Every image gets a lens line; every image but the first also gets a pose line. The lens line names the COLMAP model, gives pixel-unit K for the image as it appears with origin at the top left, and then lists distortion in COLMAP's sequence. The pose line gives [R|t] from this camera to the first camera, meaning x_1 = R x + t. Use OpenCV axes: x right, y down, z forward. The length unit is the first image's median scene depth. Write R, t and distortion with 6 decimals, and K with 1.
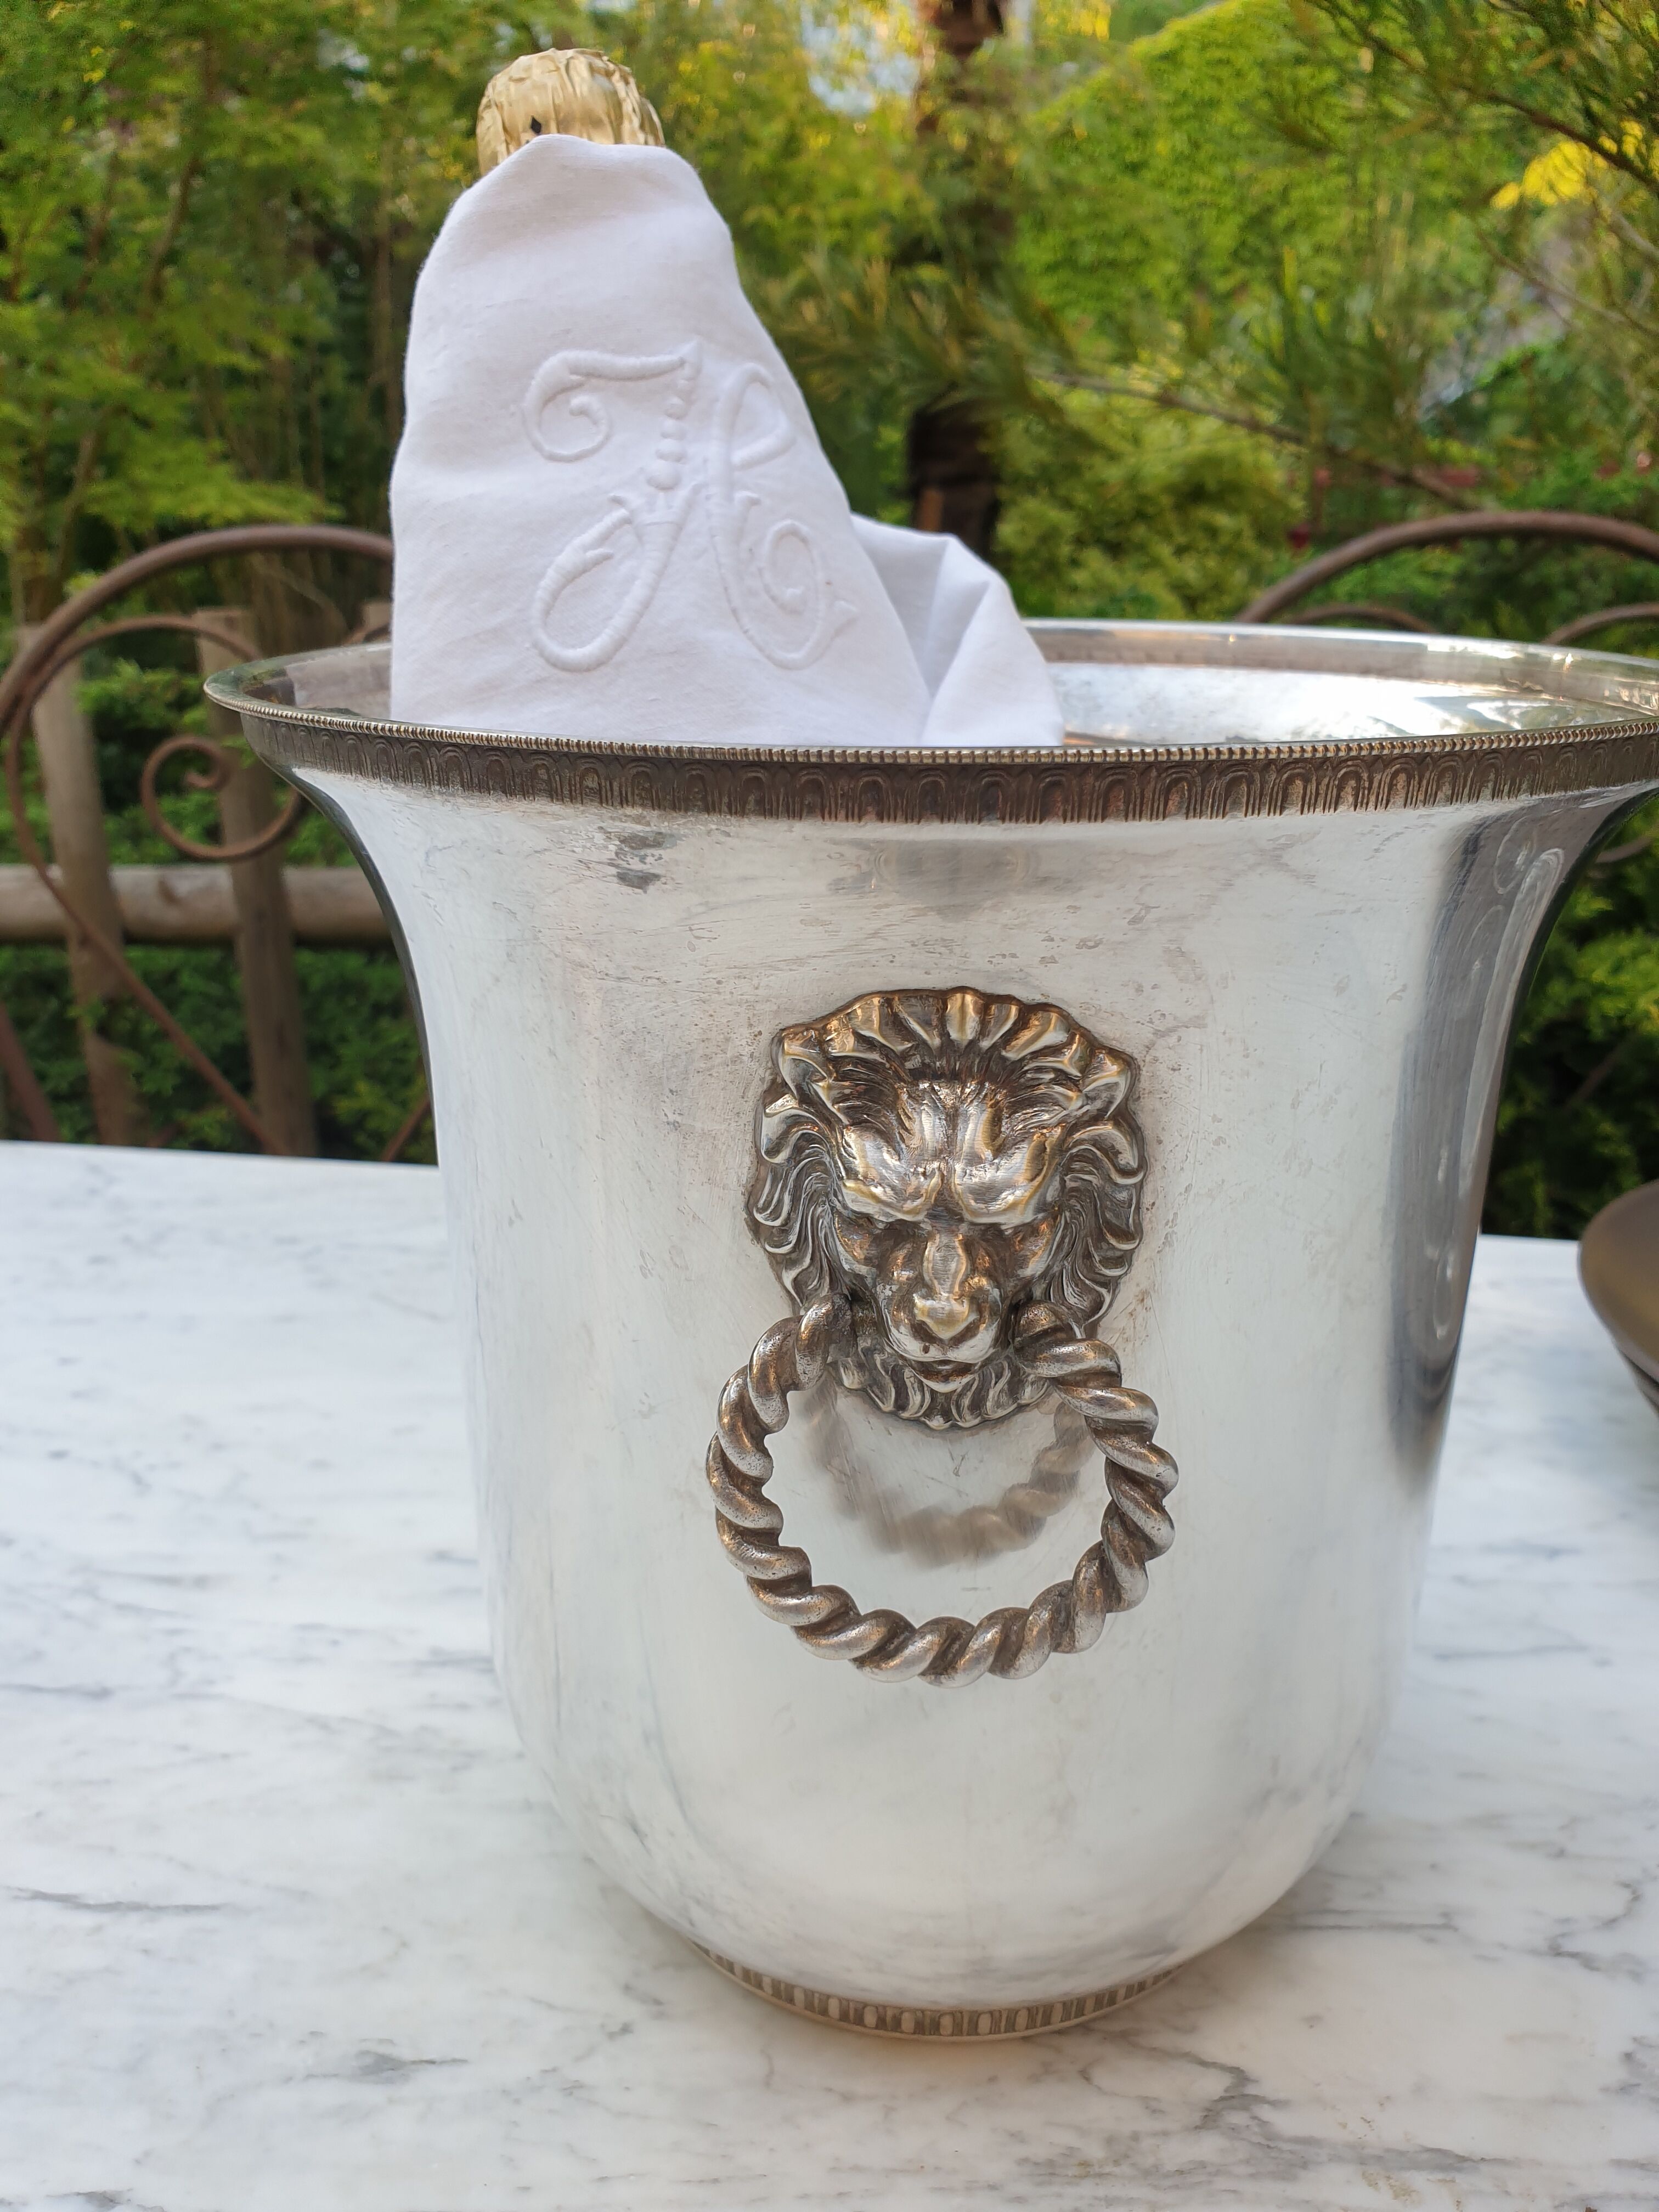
lens RADIAL K [[1691.2, 0, 829.5], [0, 1691.2, 1106.0], [0, 0, 1]] dist [-0.056264, 0.074810]
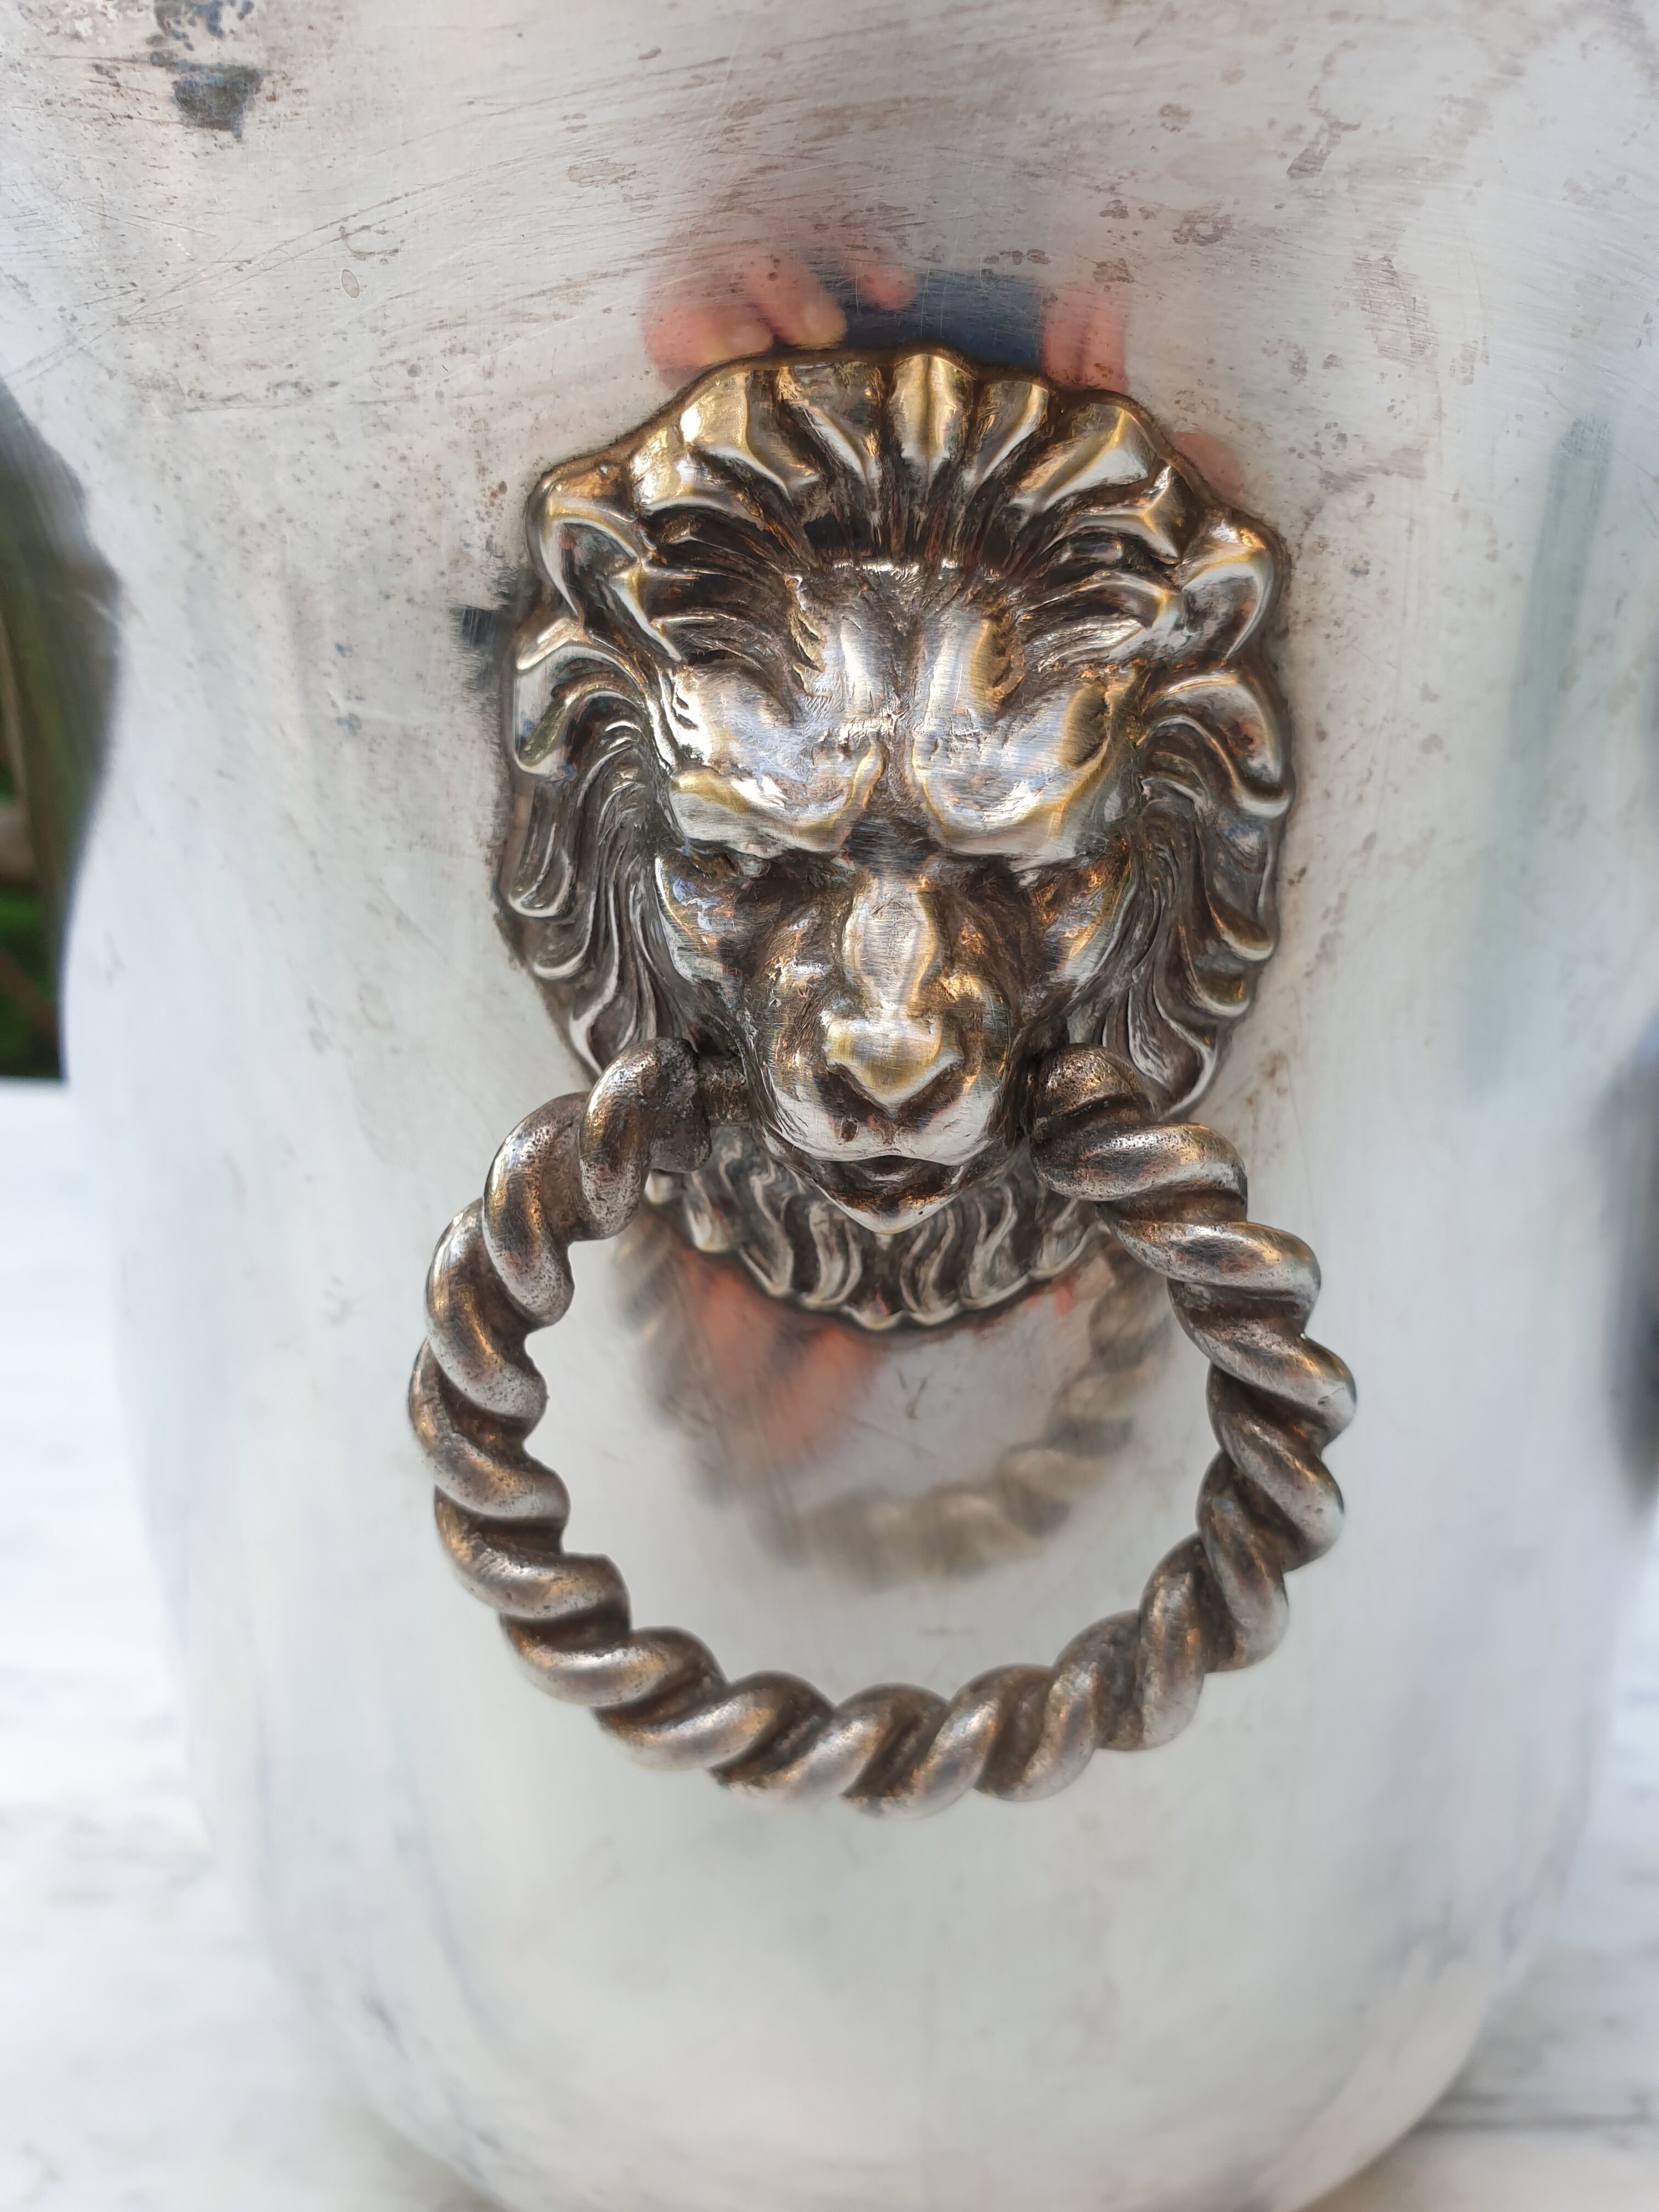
lens RADIAL K [[2272.1, 0, 829.5], [0, 2272.1, 1106.0], [0, 0, 1]] dist [-0.169157, 0.294003]
pose [[0.999088, -0.003340, 0.042573, 0.023215], [0.001018, 0.998516, 0.054444, 0.094969], [-0.042692, -0.054351, 0.997609, 0.345996]]
